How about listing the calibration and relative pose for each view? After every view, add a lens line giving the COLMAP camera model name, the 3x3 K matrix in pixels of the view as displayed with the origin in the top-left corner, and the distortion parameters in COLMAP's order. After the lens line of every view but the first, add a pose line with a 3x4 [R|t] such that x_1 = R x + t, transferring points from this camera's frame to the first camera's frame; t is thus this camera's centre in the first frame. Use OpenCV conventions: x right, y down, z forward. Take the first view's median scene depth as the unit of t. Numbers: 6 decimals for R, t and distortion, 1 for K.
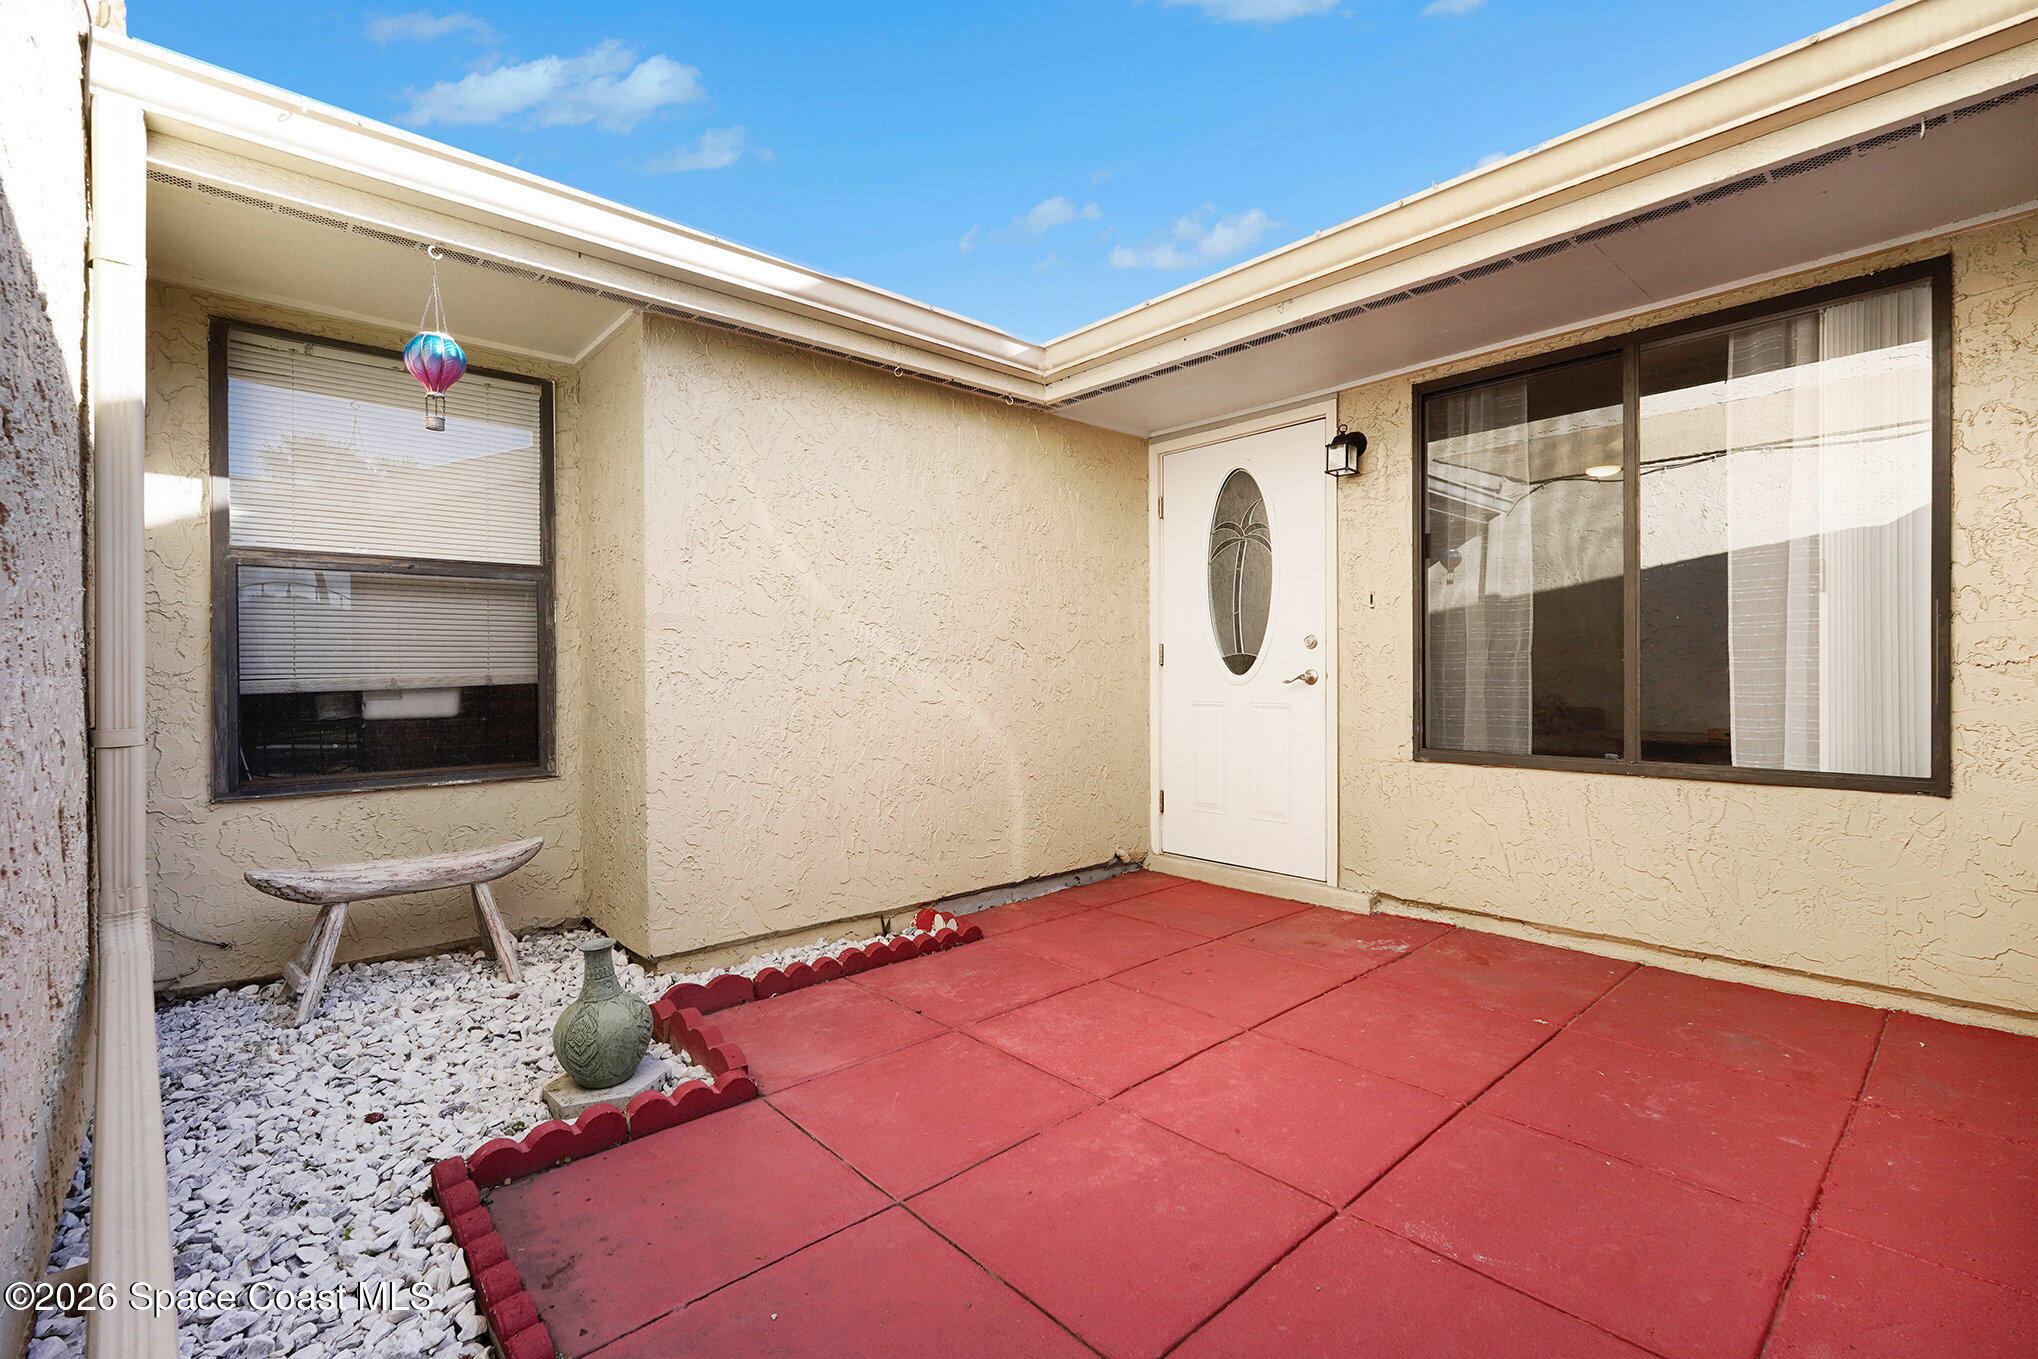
lens RADIAL K [[909.4, 0, 1015.1], [0, 909.4, 676.9], [0, 0, 1]] dist [-0.003916, 0.000646]
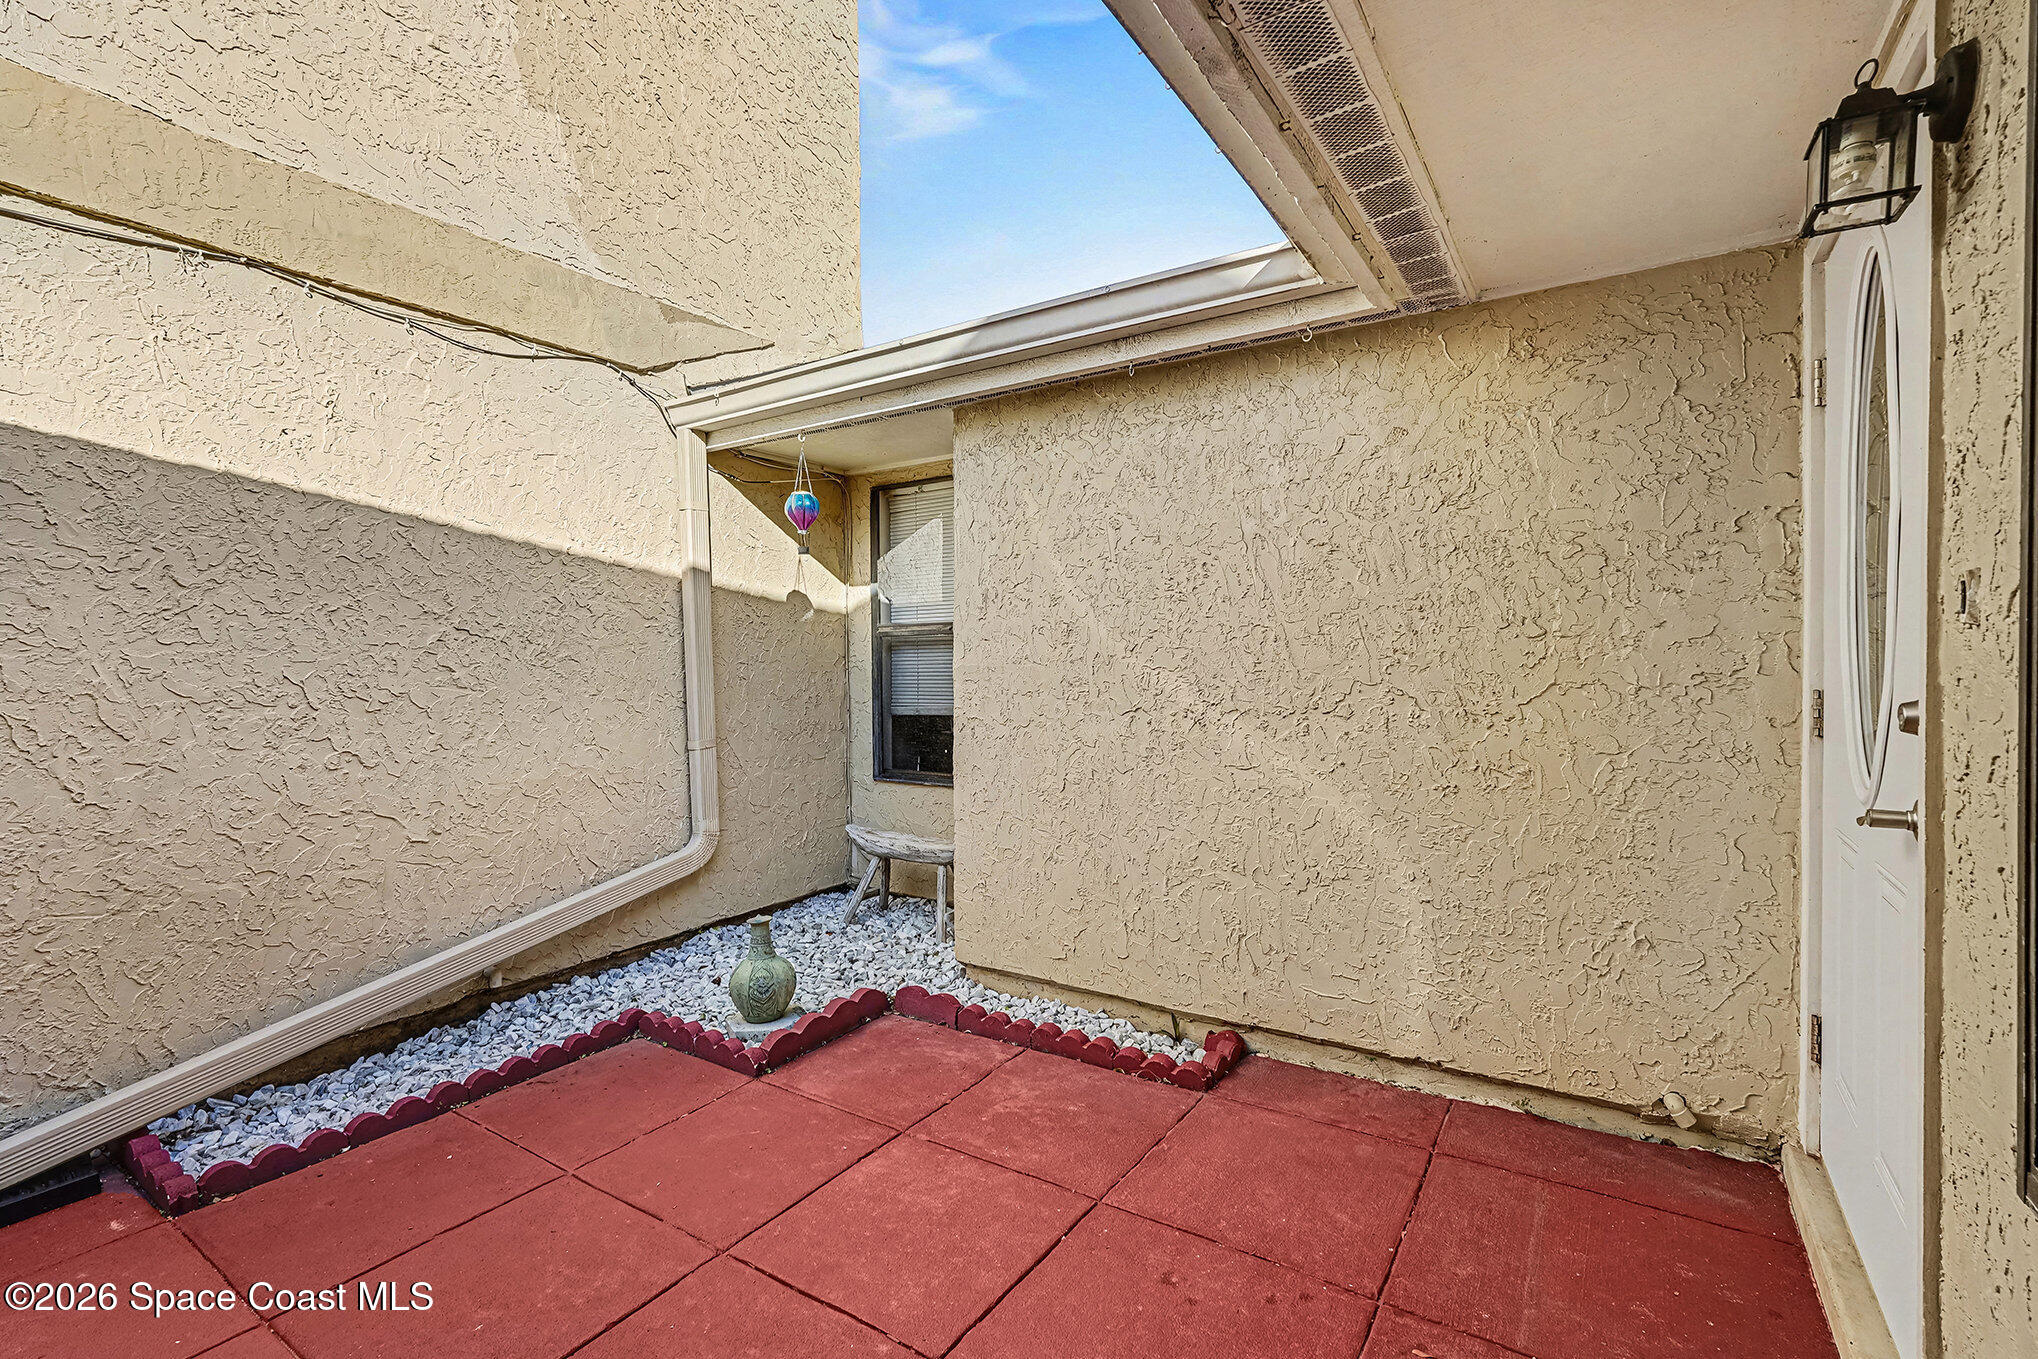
lens RADIAL K [[909.4, 0, 1017.9], [0, 909.4, 675.5], [0, 0, 1]] dist [-0.003916, 0.000646]
pose [[0.256782, 0.019329, -0.966276, 0.632882], [0.004299, 0.999767, 0.021142, -0.070143], [0.966460, -0.009583, 0.256639, 0.656003]]
